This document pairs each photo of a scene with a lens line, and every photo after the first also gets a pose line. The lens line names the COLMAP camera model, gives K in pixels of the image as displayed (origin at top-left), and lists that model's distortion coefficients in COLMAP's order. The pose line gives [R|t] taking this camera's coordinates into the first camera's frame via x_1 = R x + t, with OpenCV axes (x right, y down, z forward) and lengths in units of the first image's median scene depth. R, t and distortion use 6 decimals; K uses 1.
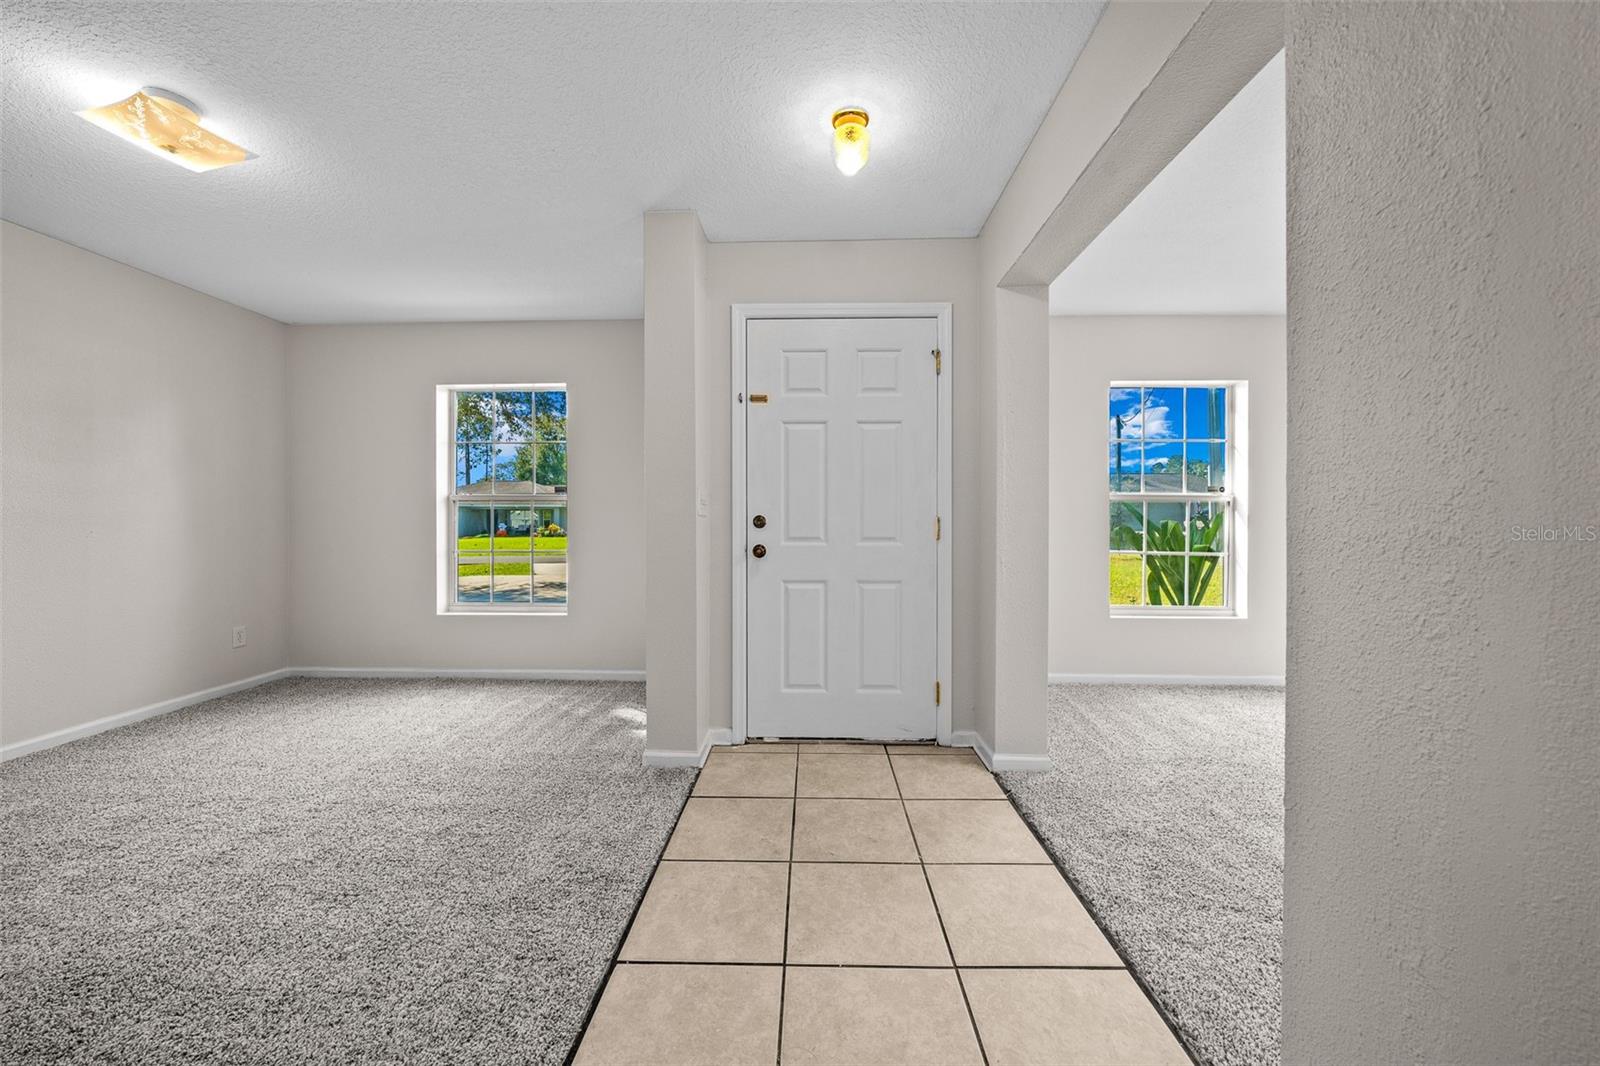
lens RADIAL K [[569.1, 0, 800.8], [0, 569.1, 524.9], [0, 0, 1]] dist [-0.002292, 0.000148]
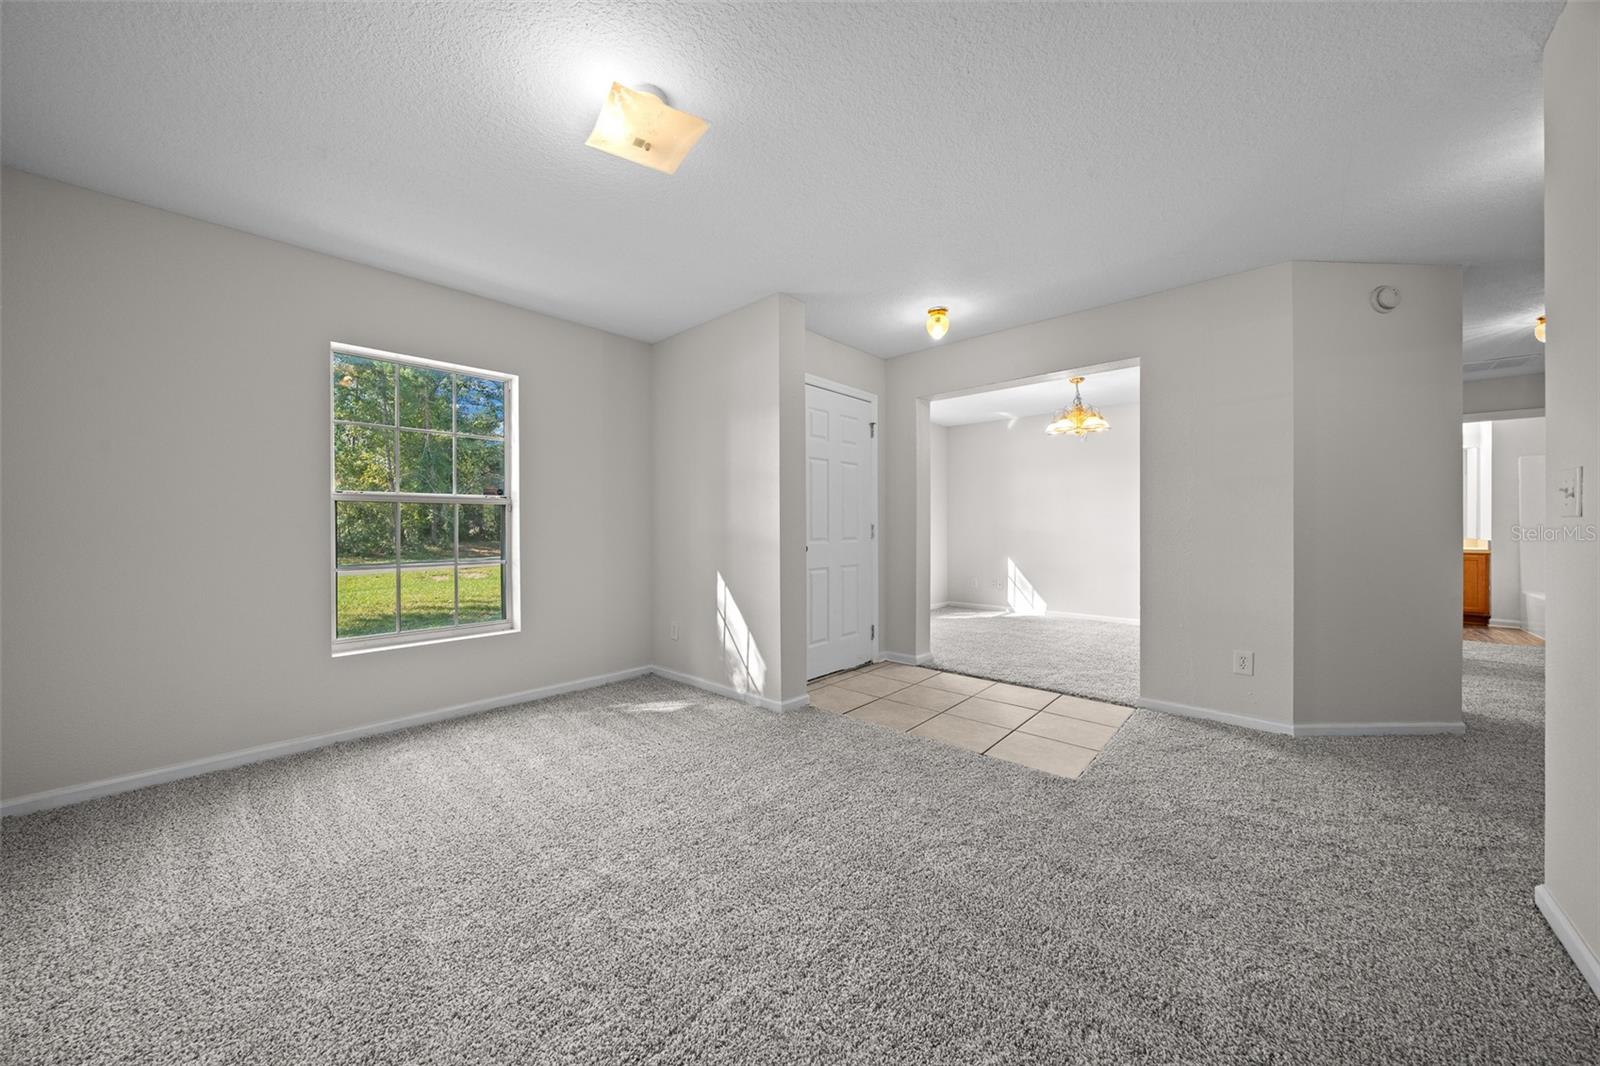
lens RADIAL K [[569.1, 0, 794.6], [0, 569.1, 519.8], [0, 0, 1]] dist [-0.002292, 0.000148]
pose [[0.648682, 0.005192, 0.761042, -1.148083], [0.006710, 0.999899, -0.012541, -0.006657], [-0.761030, 0.013241, 0.648582, 0.107946]]
